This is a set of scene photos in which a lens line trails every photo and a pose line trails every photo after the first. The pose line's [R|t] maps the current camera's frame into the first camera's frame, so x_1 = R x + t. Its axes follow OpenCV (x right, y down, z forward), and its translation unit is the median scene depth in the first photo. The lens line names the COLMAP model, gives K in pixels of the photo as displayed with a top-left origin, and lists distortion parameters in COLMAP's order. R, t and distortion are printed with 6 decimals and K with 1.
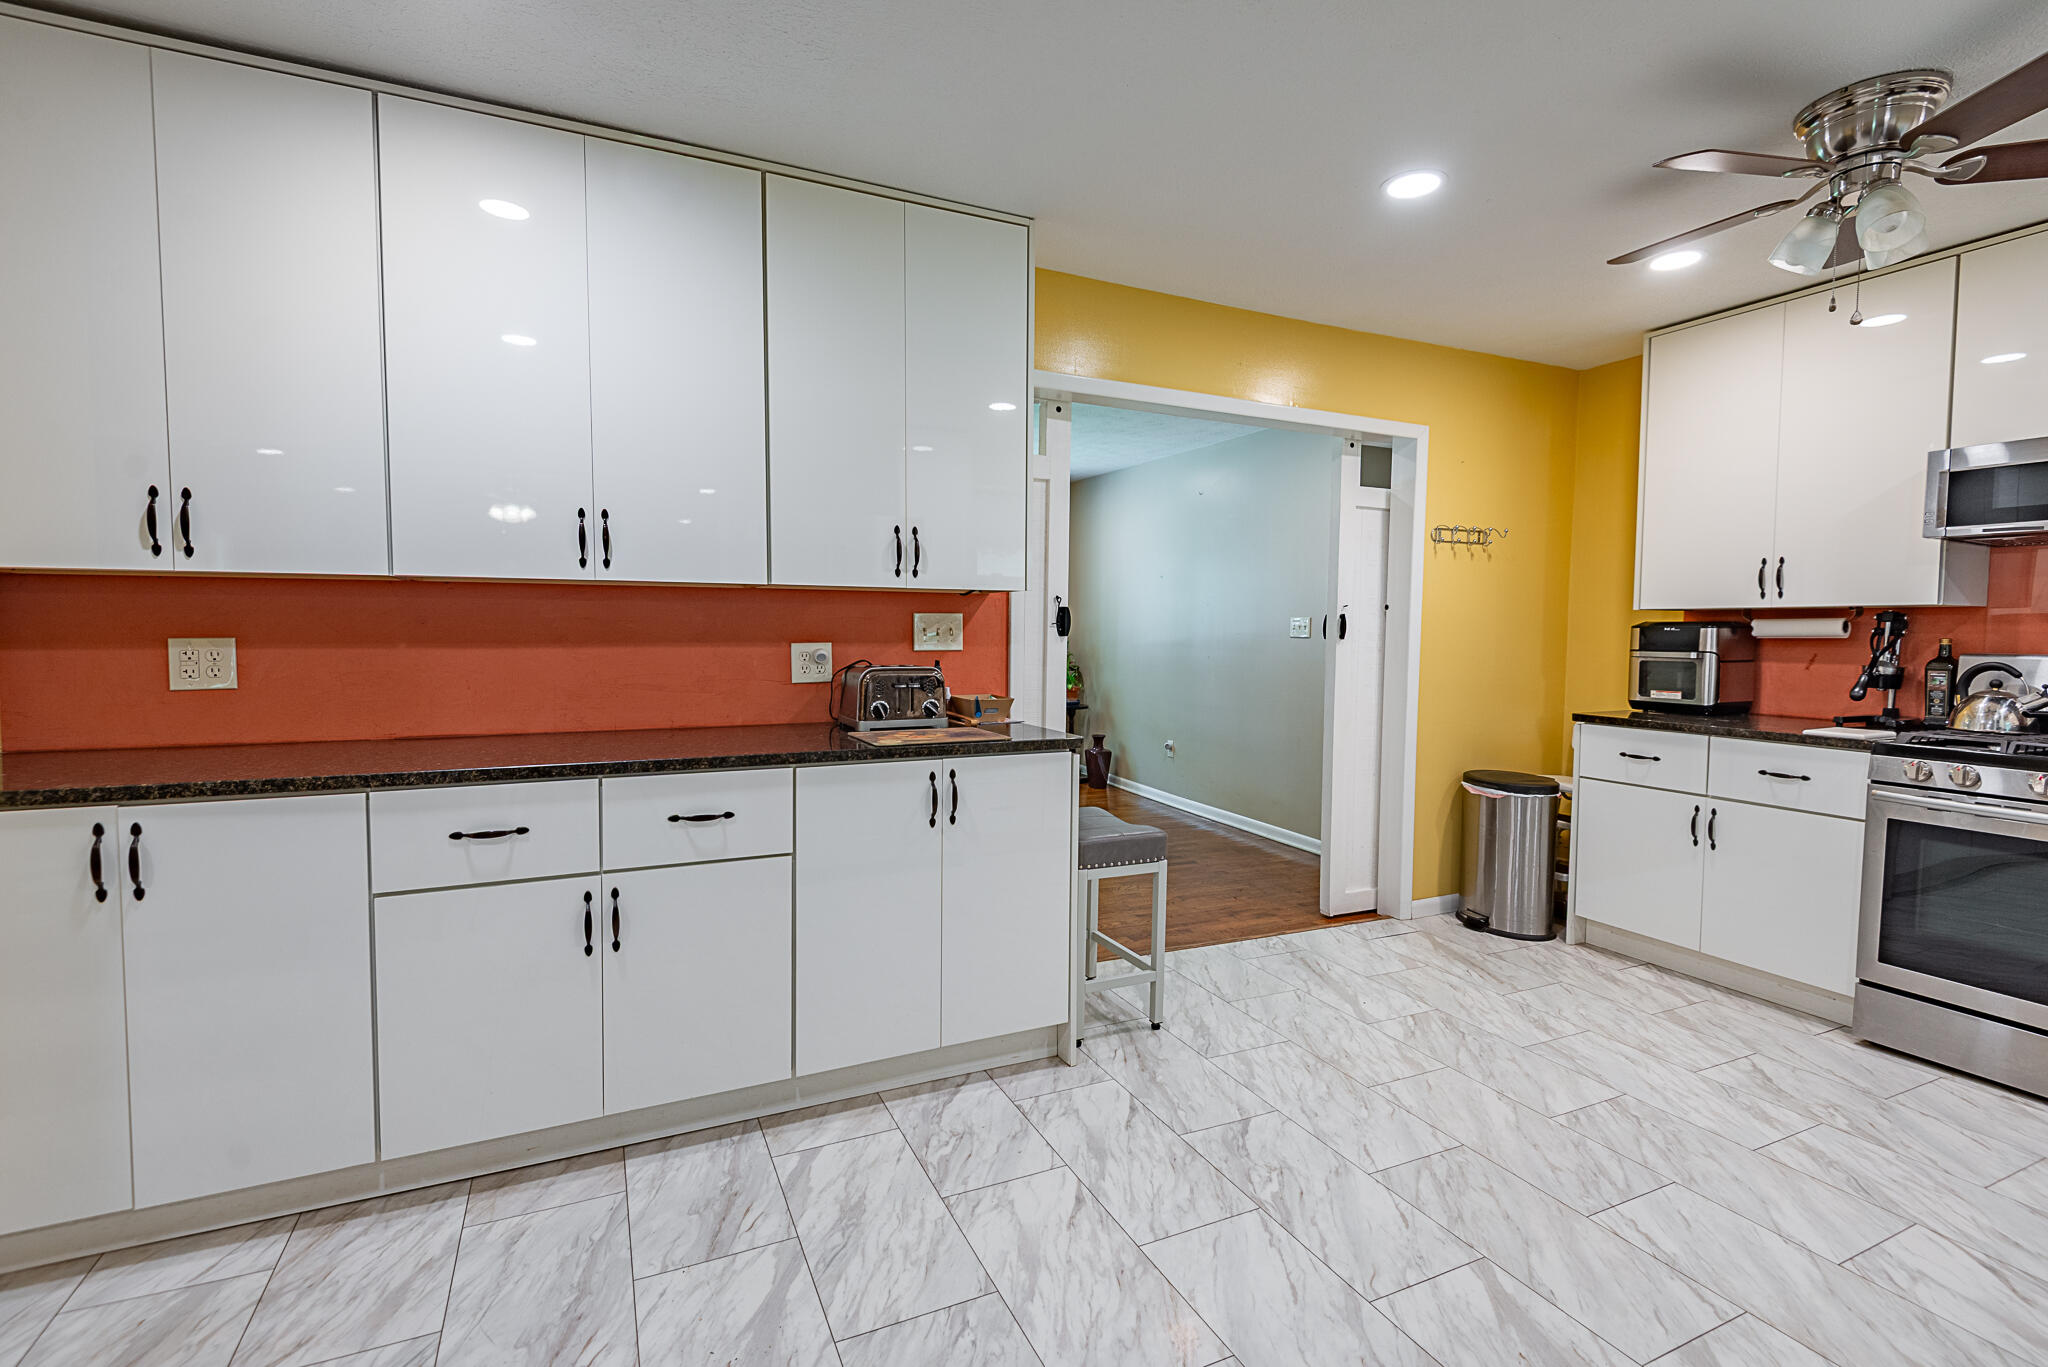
lens RADIAL K [[941.2, 0, 1023.2], [0, 941.2, 675.1], [0, 0, 1]] dist [0.027508, -0.013746]
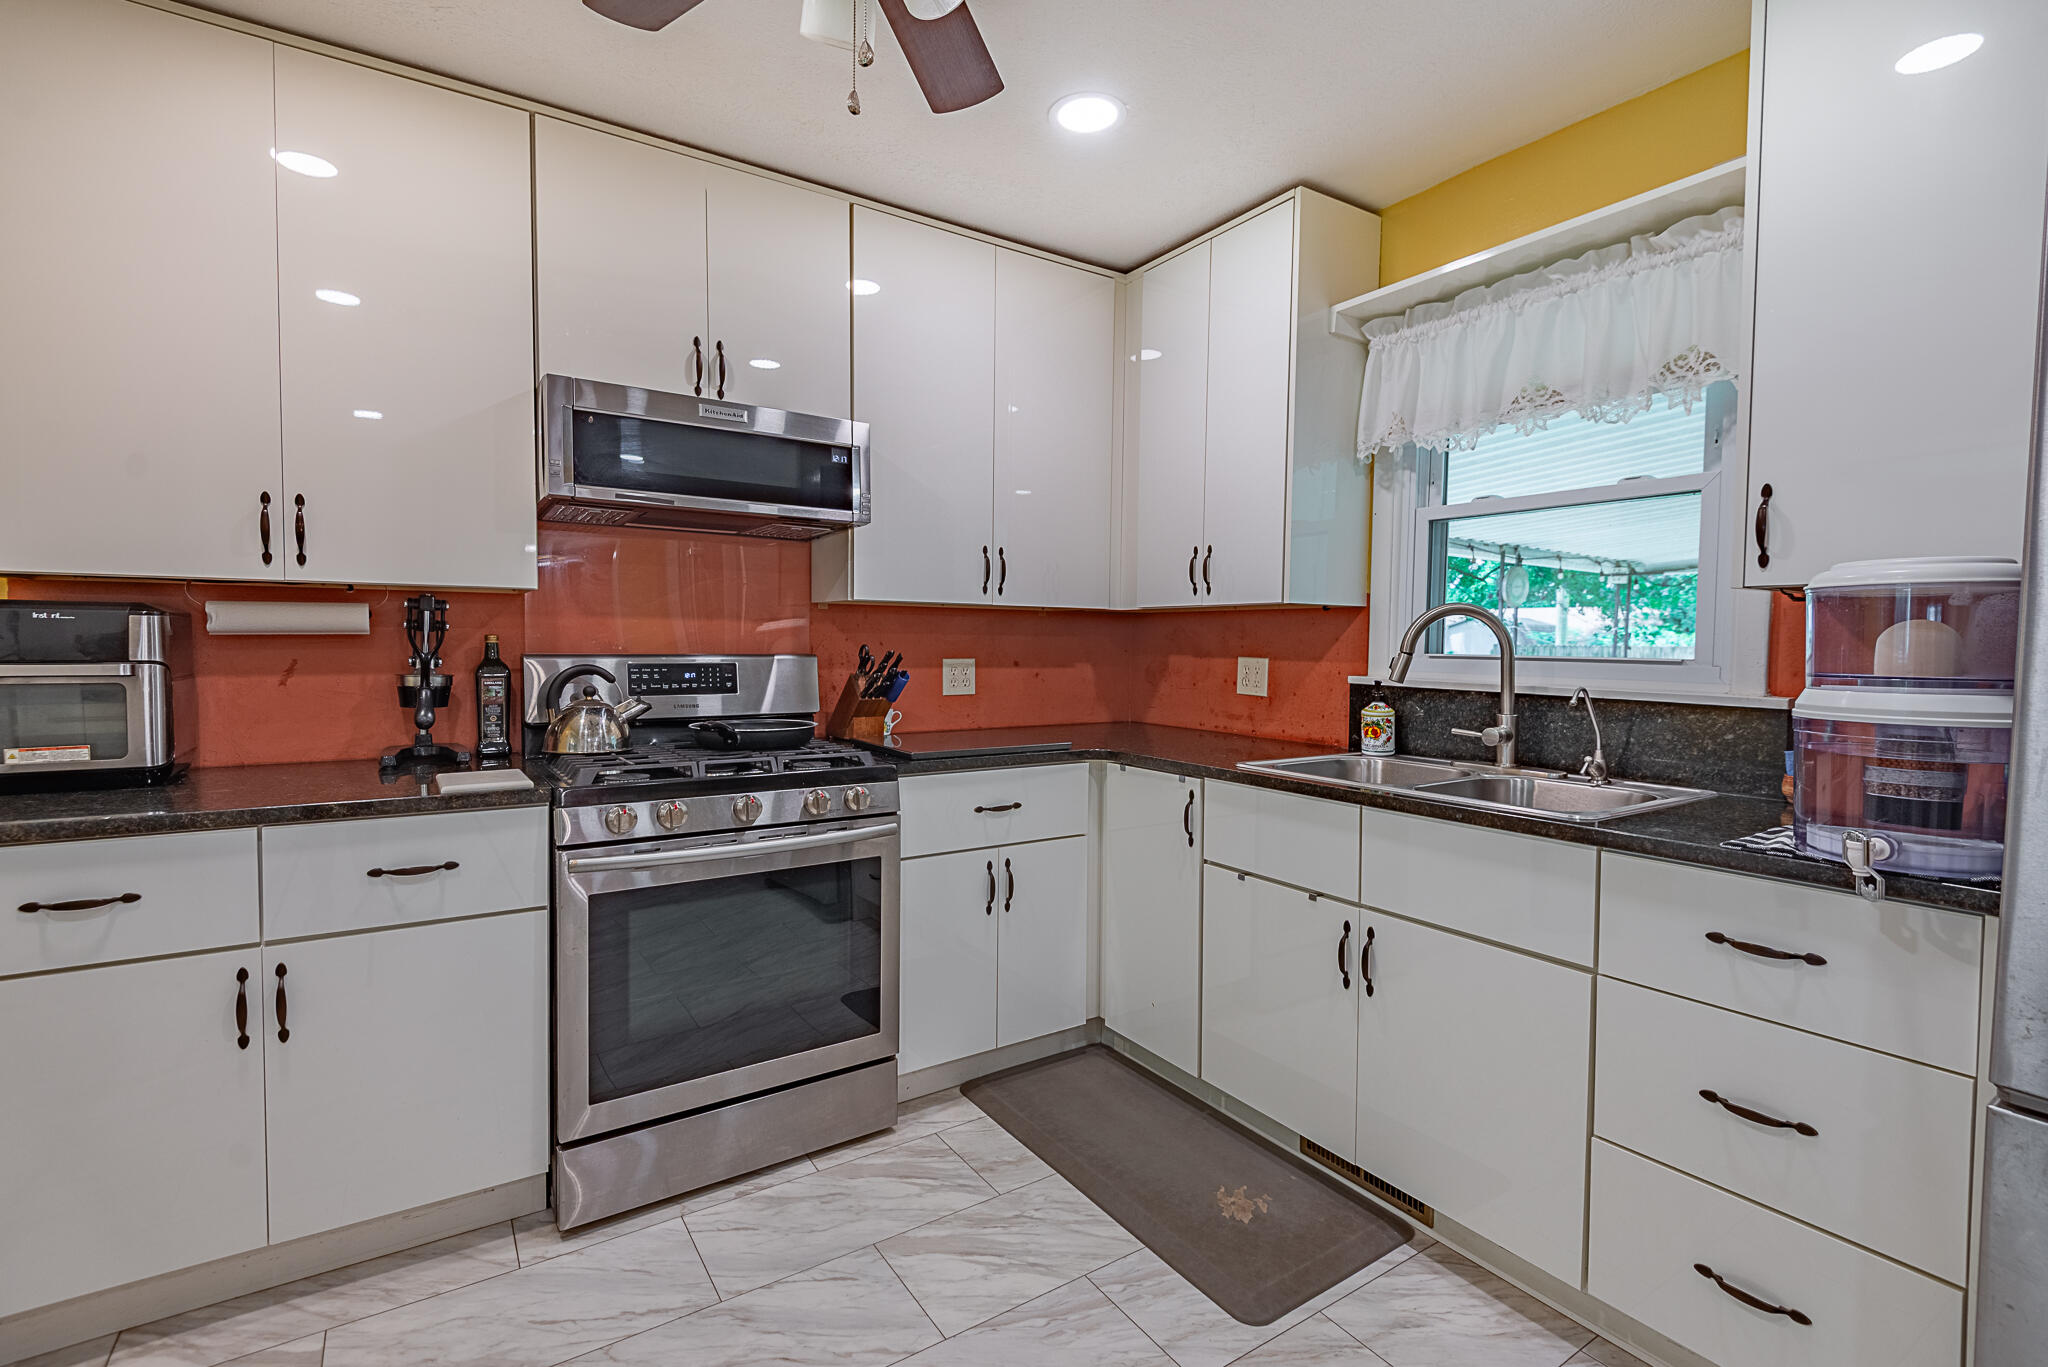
lens RADIAL K [[941.2, 0, 1020.7], [0, 941.2, 674.0], [0, 0, 1]] dist [0.027508, -0.013746]
pose [[-0.129945, -0.047169, 0.990399, 0.160659], [0.038547, 0.997872, 0.052582, -0.028446], [-0.990772, 0.045010, -0.127850, 0.641398]]
